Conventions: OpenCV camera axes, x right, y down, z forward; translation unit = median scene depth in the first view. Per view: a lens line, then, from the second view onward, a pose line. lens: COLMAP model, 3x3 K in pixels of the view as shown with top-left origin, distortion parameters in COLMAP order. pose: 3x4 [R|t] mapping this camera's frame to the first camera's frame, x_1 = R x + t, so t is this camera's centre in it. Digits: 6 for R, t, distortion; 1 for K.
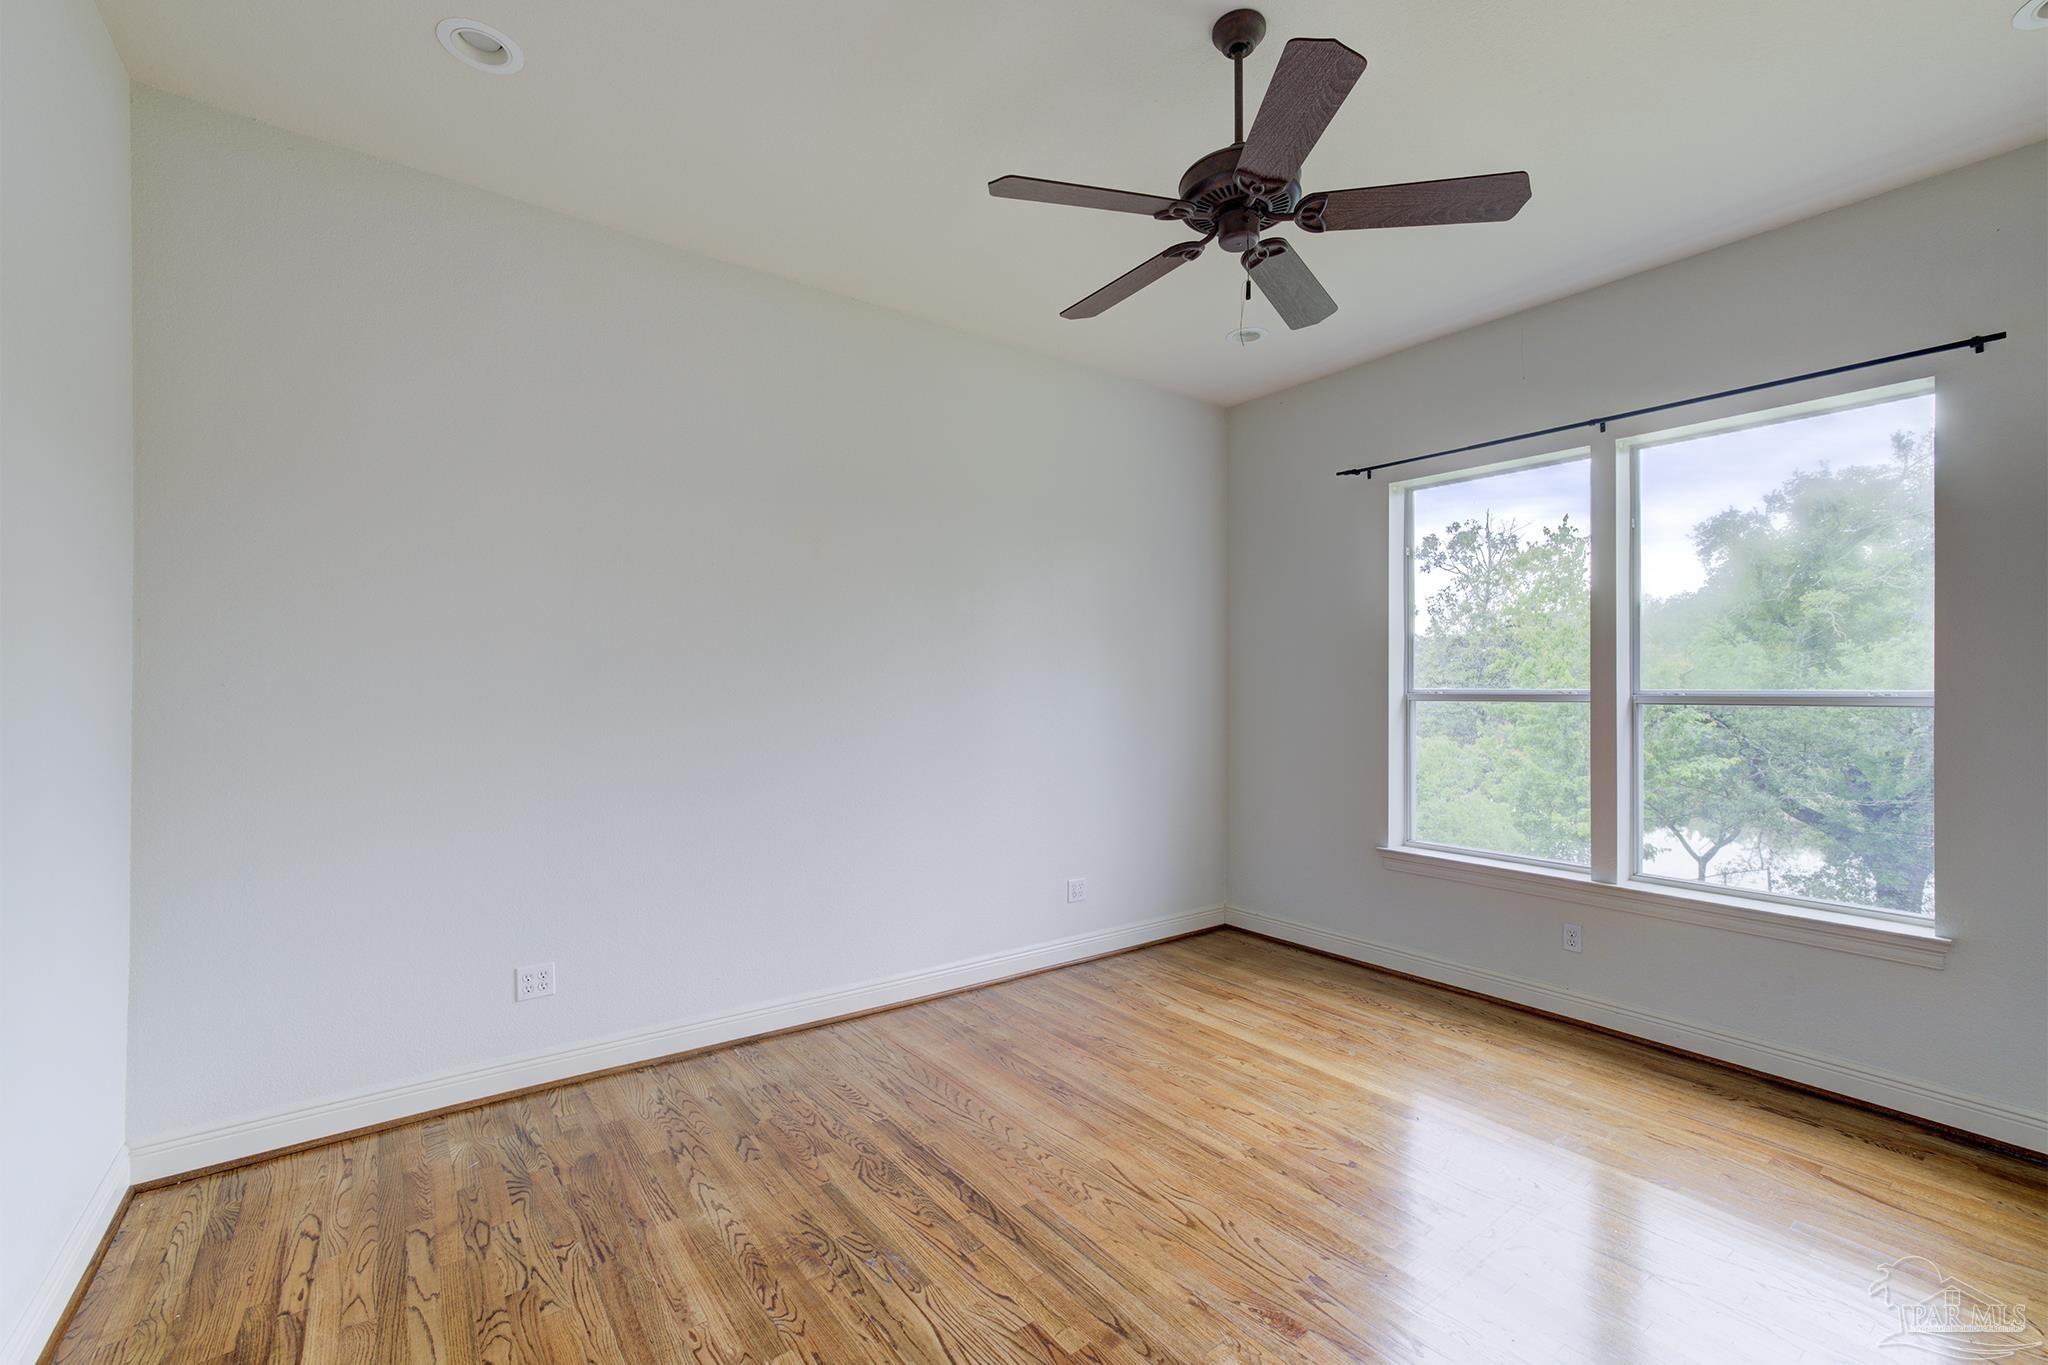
lens RADIAL K [[879.7, 0, 1024.0], [0, 879.7, 682.5], [0, 0, 1]] dist [-0.027942, 0.018491]
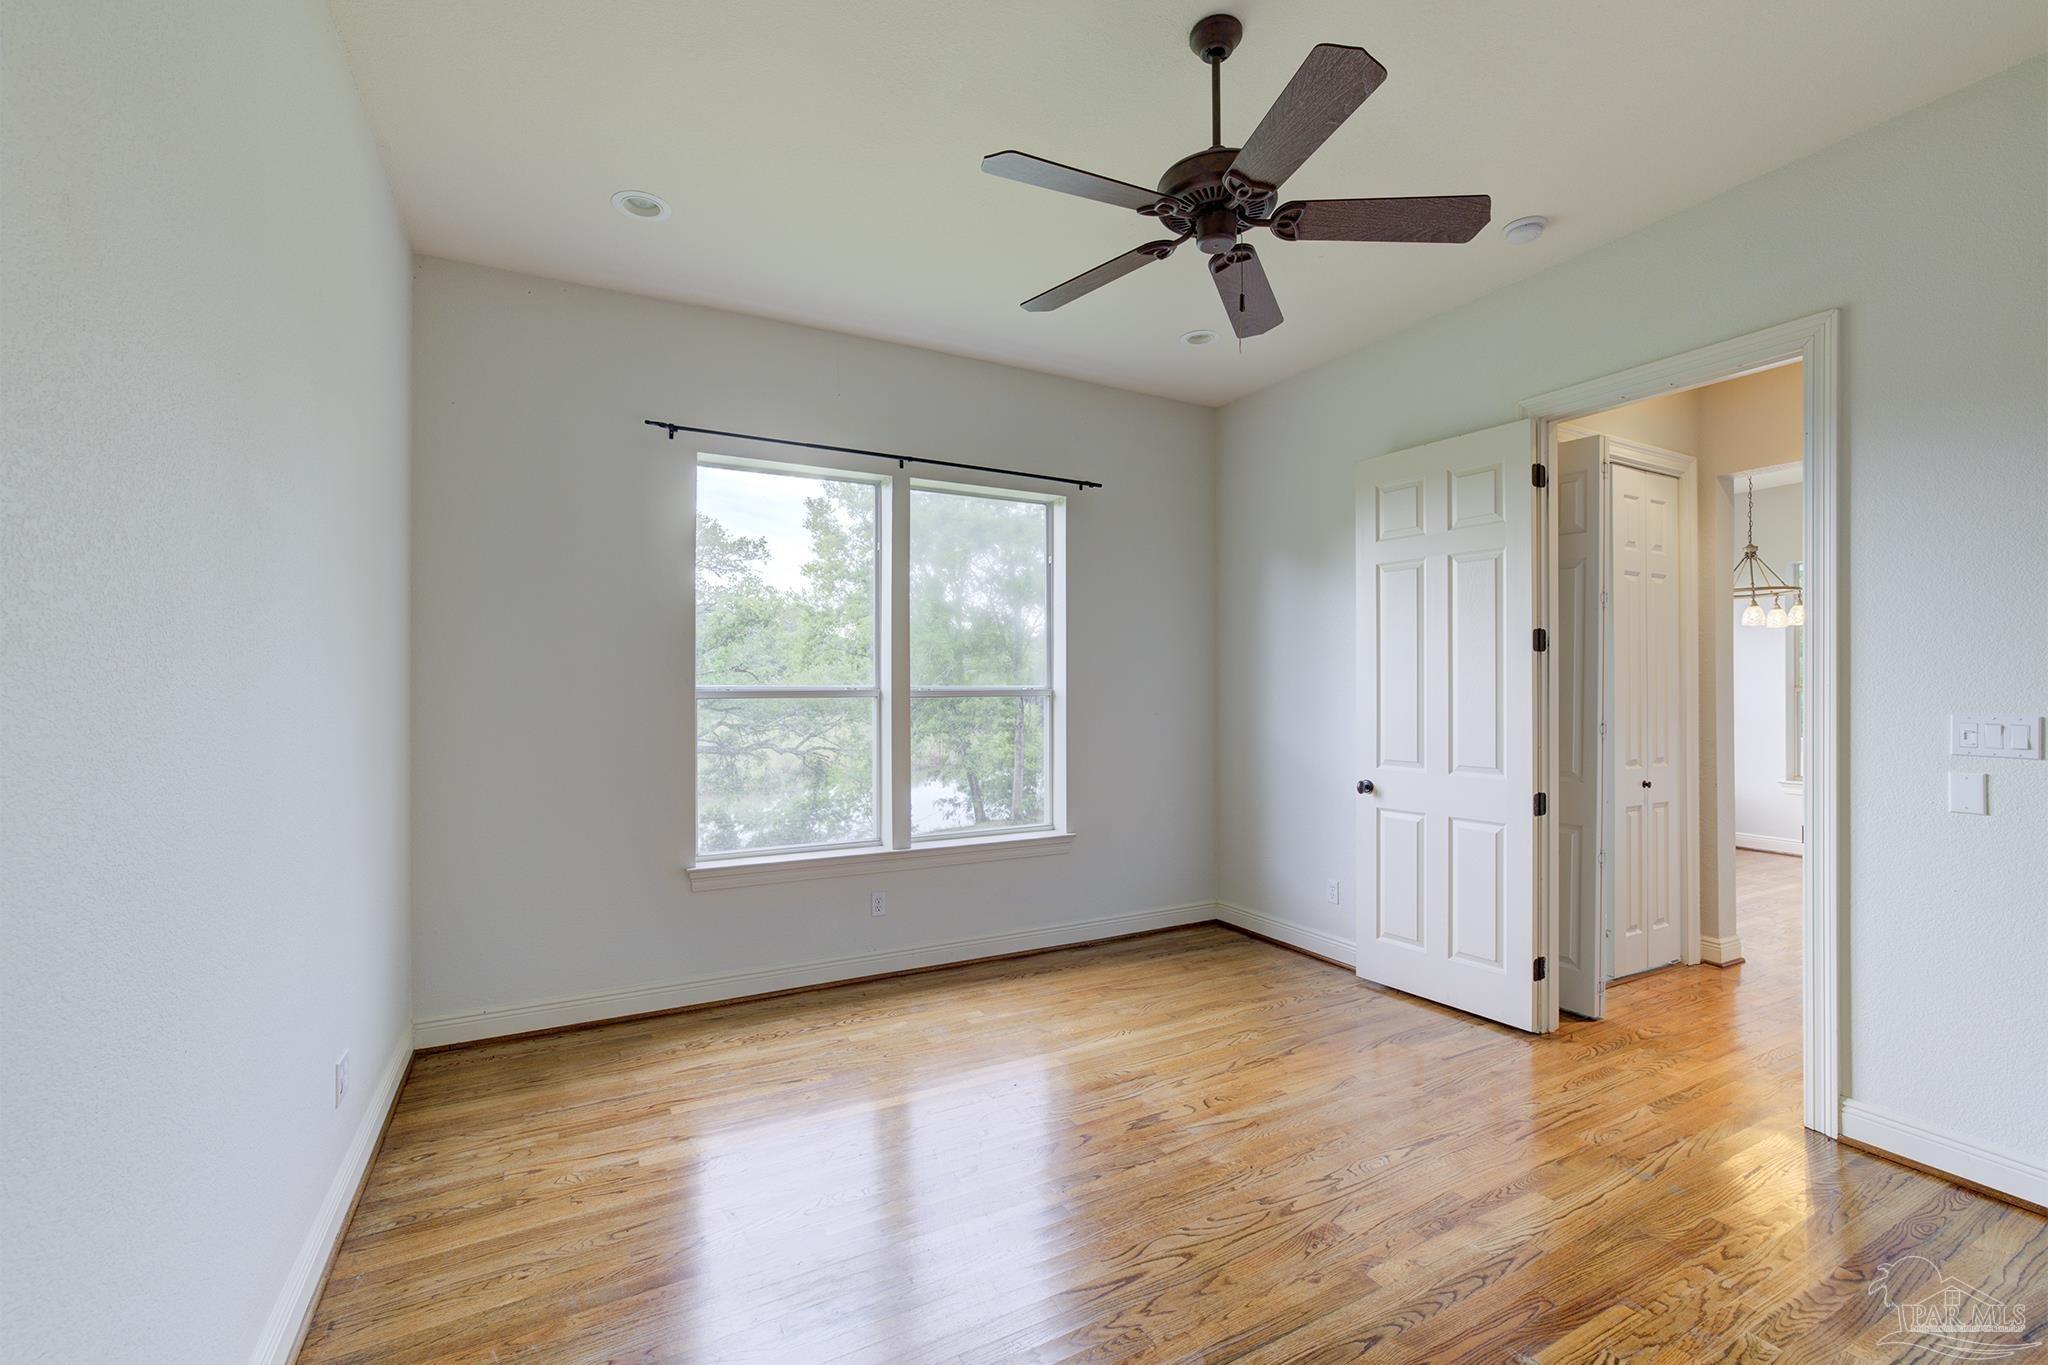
lens RADIAL K [[864.5, 0, 1032.0], [0, 864.5, 686.9], [0, 0, 1]] dist [-0.027651, 0.017574]
pose [[0.142645, 0.001149, 0.989773, -0.444150], [-0.001945, 0.999998, -0.000881, 0.010135], [-0.989772, -0.001799, 0.142647, 0.625103]]
